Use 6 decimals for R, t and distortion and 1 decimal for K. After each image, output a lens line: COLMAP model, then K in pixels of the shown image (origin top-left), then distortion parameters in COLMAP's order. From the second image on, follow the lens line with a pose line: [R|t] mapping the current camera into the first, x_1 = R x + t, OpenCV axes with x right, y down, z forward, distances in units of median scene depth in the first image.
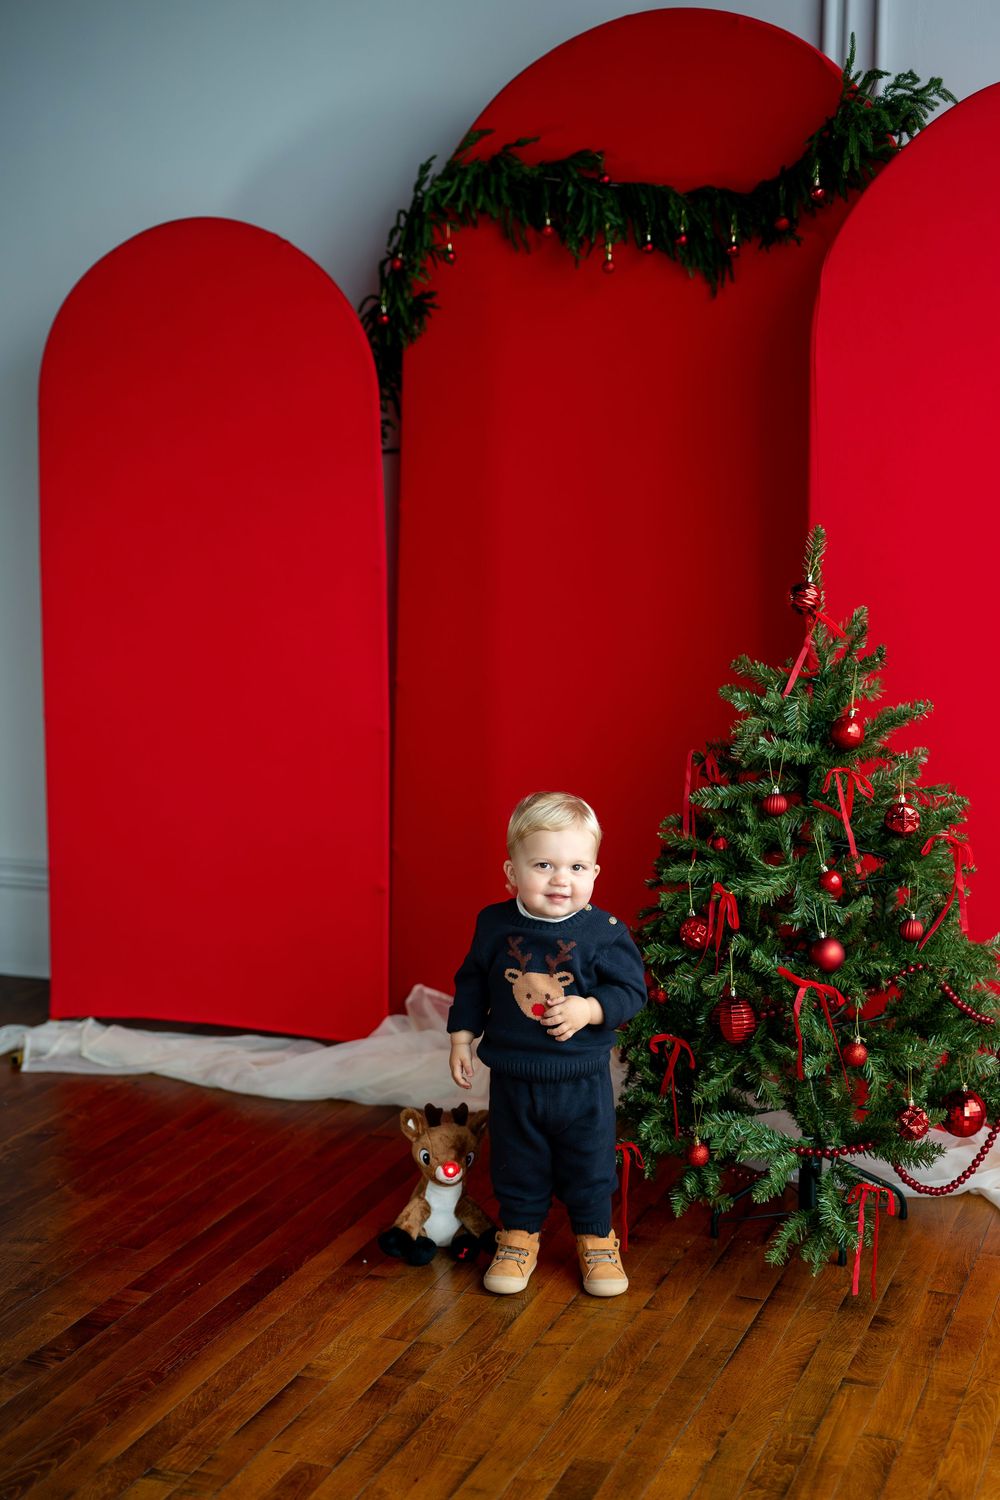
lens RADIAL K [[2102.6, 0, 494.1], [0, 2102.6, 776.2], [0, 0, 1]] dist [-0.003402, 0.000000]
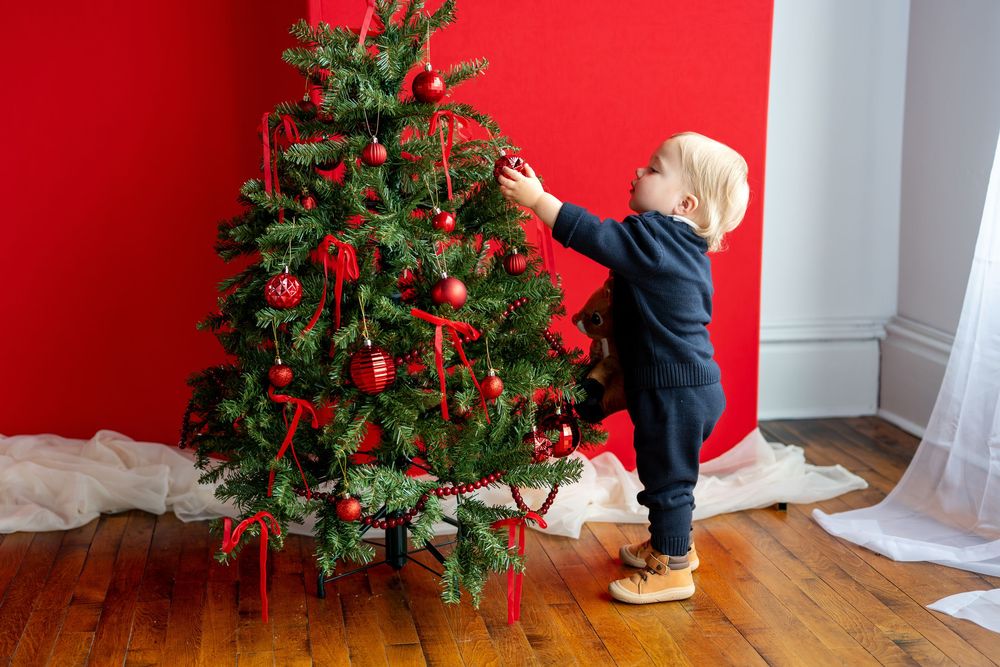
lens RADIAL K [[1401.7, 0, 495.6], [0, 1401.7, 340.7], [0, 0, 1]] dist [-0.003402, 0.000000]
pose [[0.860618, -0.091619, 0.500942, -0.157885], [0.082493, 0.995773, 0.040396, 0.078967], [-0.502525, 0.006559, 0.864538, 0.390358]]
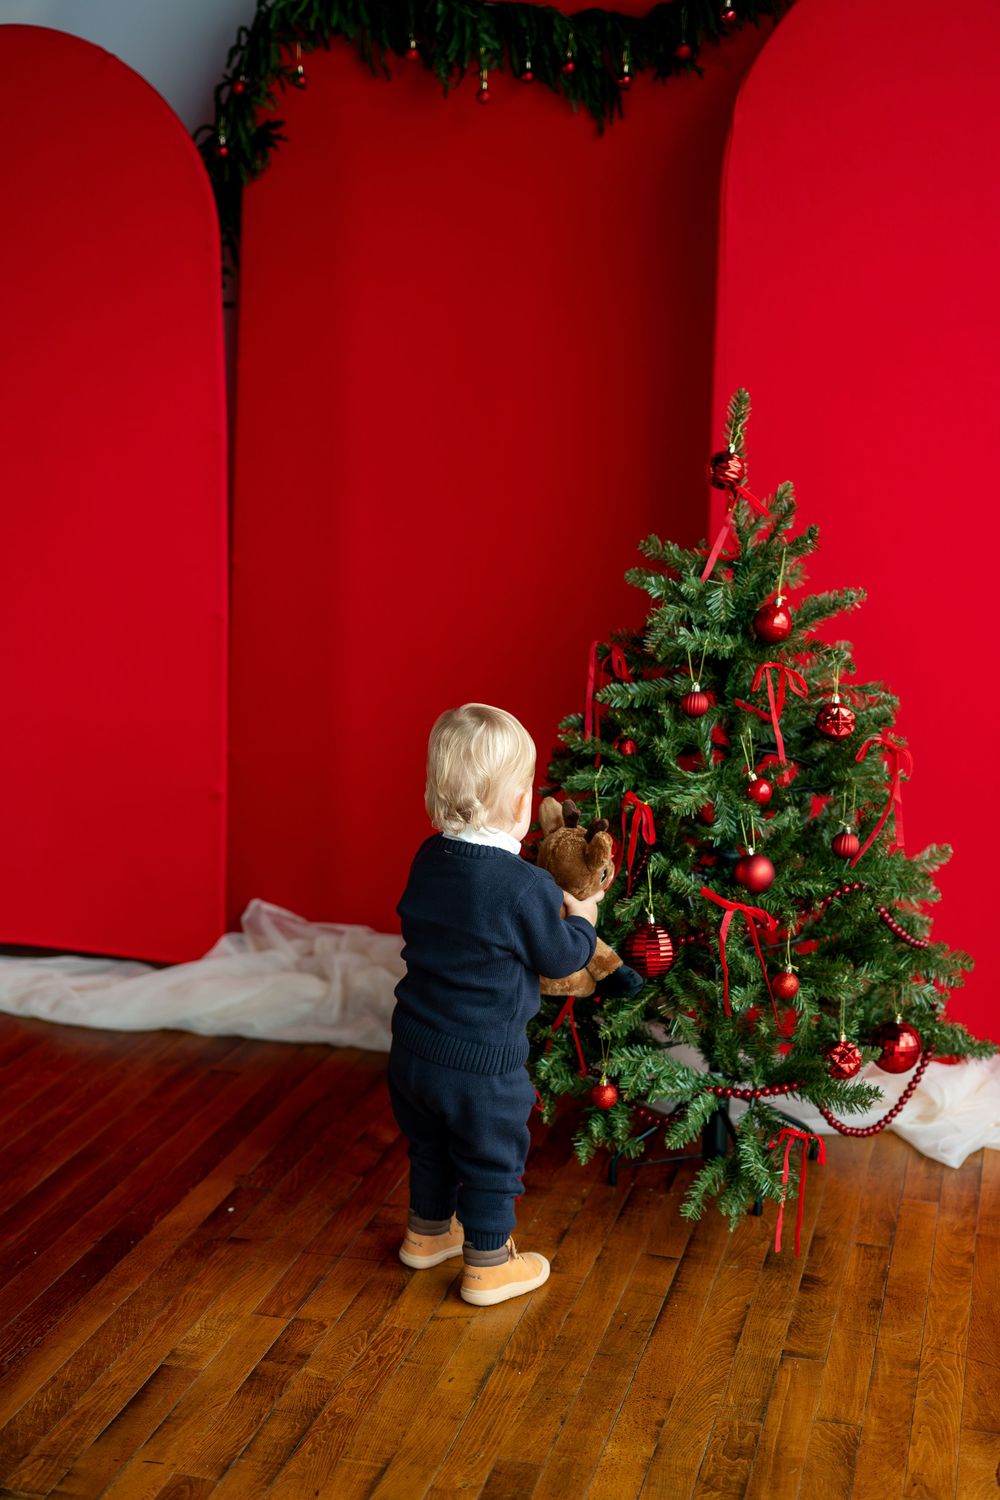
lens RADIAL K [[2102.6, 0, 481.1], [0, 2102.6, 773.5], [0, 0, 1]] dist [-0.003402, 0.000000]
pose [[0.994131, 0.002592, 0.108150, -0.051091], [-0.007819, 0.998820, 0.047938, 0.001002], [-0.107898, -0.048502, 0.992978, 0.127510]]
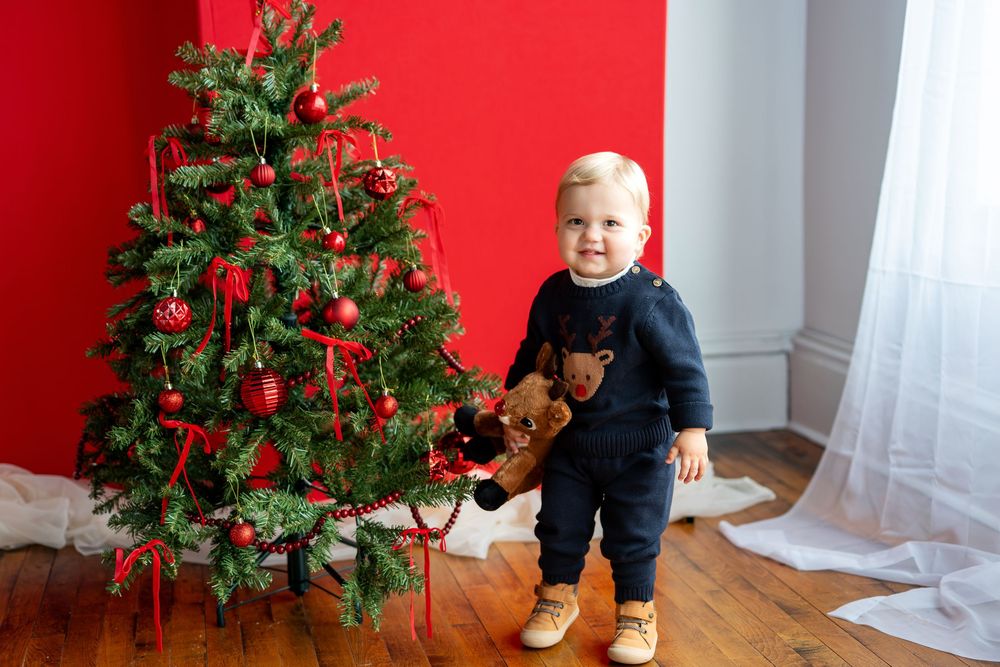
lens RADIAL K [[1401.7, 0, 500.1], [0, 1401.7, 334.8], [0, 0, 1]] dist [-0.003402, 0.000000]
pose [[0.832181, -0.100813, 0.545262, -0.140396], [0.106657, 0.994074, 0.021013, 0.085715], [-0.544150, 0.040669, 0.838002, 0.383095]]
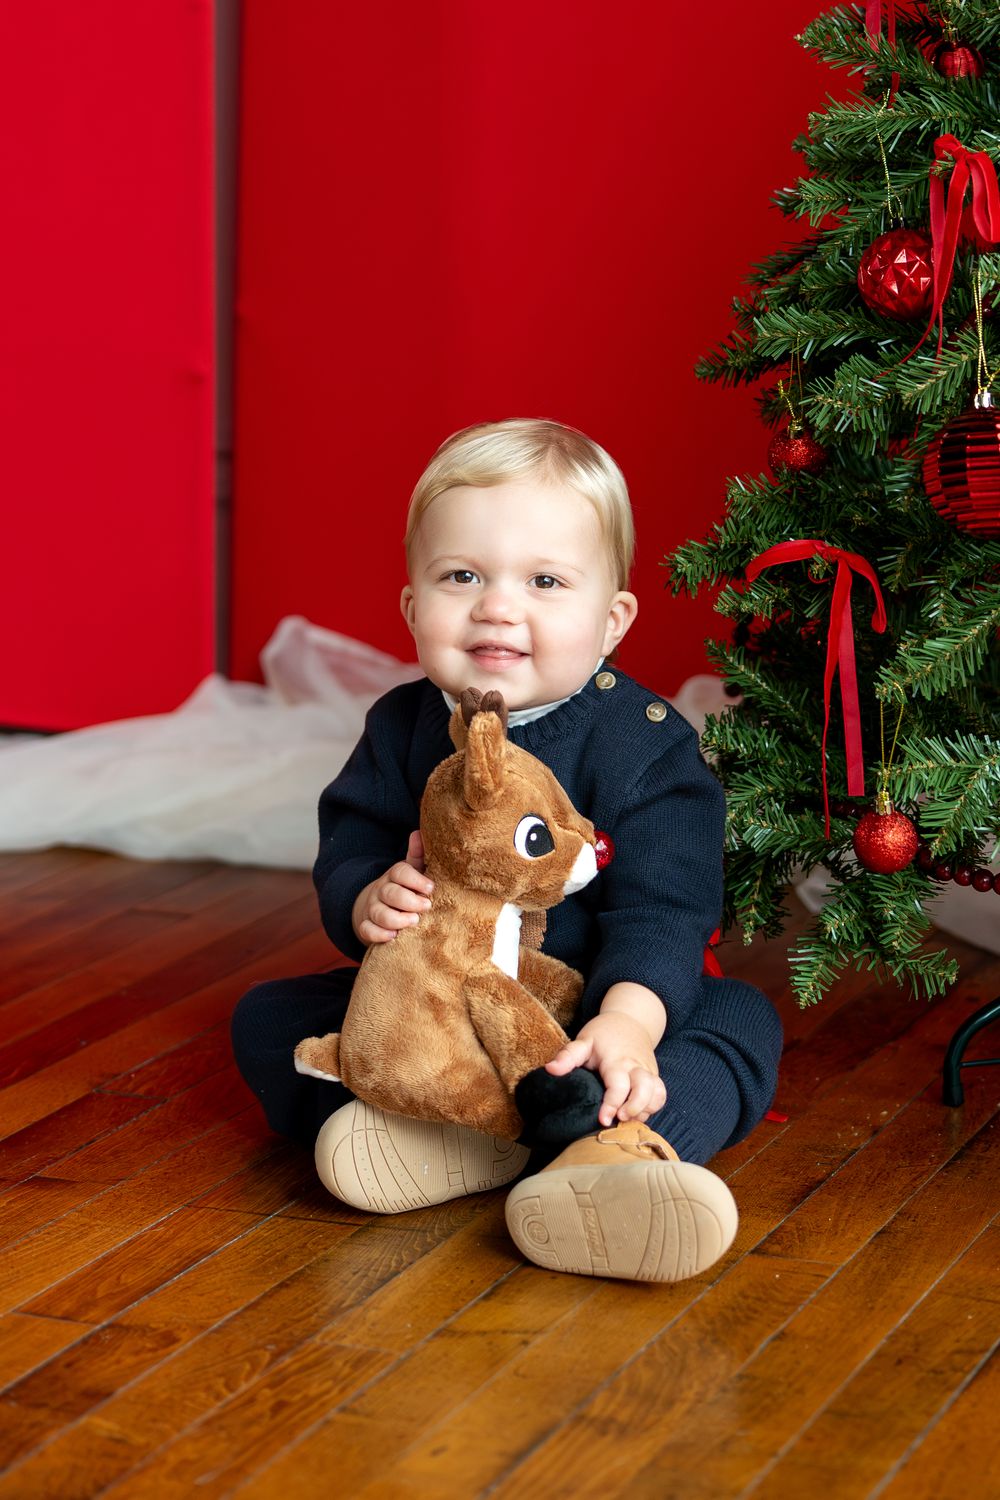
lens RADIAL K [[3559.9, 0, 539.0], [0, 3559.9, 371.5], [0, 0, 1]] dist [-0.001663, 0.000000]
pose [[0.999540, -0.001815, -0.030272, 0.051376], [-0.000432, 0.997254, -0.074060, 0.139989], [0.030323, 0.074039, 0.996794, 0.352332]]
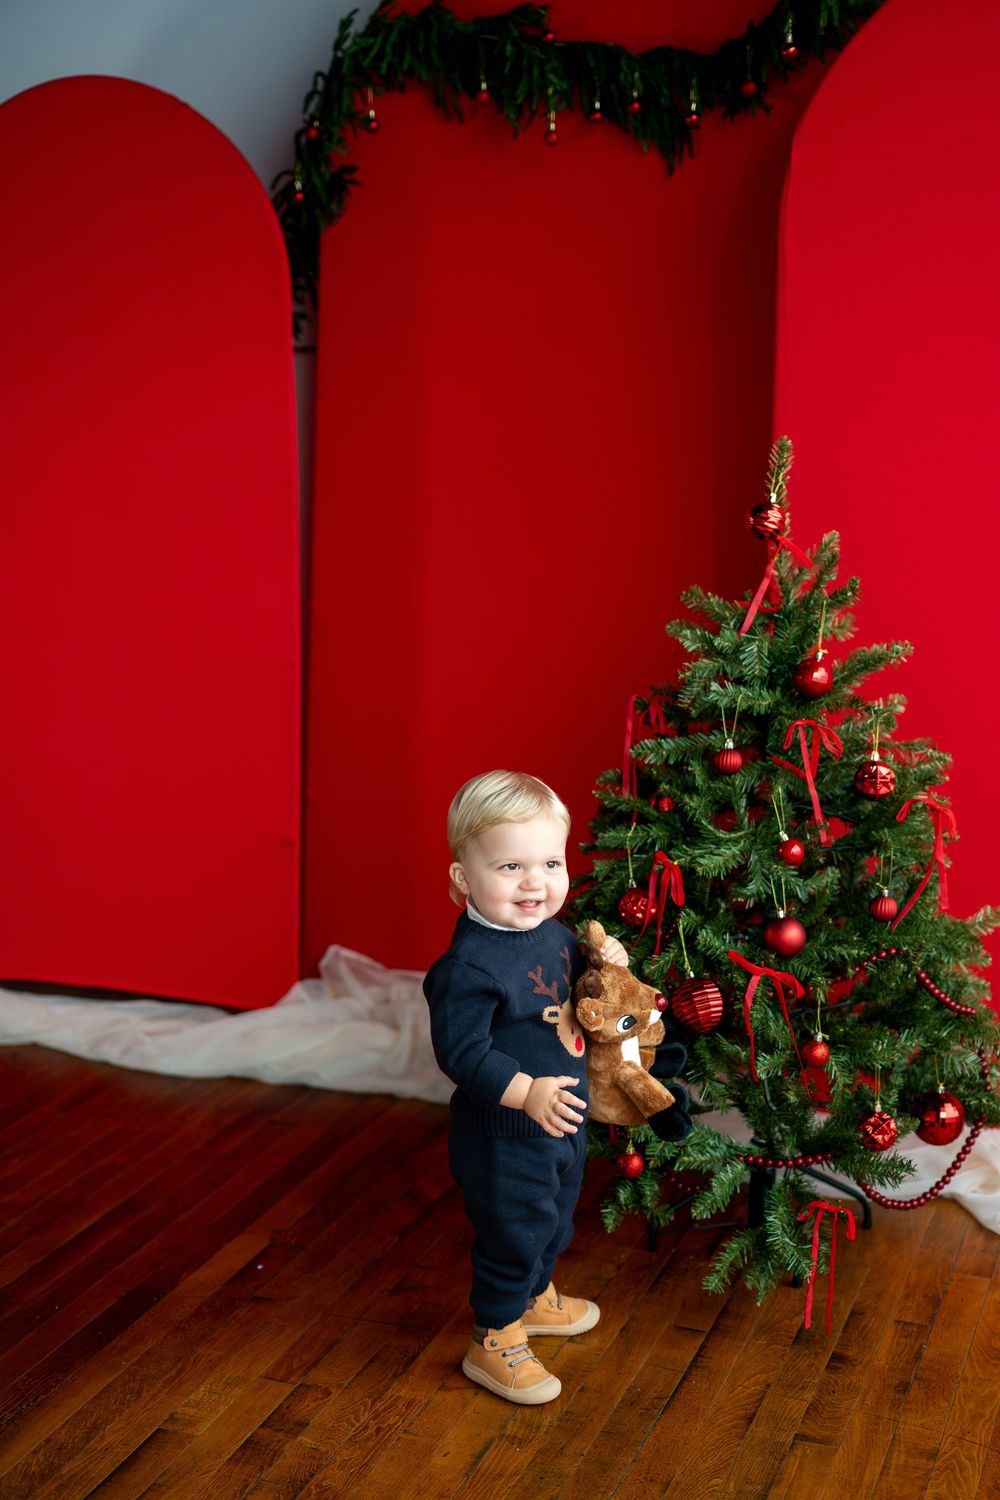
lens RADIAL K [[2102.6, 0, 501.6], [0, 2102.6, 783.3], [0, 0, 1]] dist [-0.003402, 0.000000]
pose [[0.999756, 0.010014, 0.019667, 0.023629], [-0.010844, 0.999036, 0.042545, -0.012933], [-0.019222, -0.042748, 0.998901, 0.138818]]
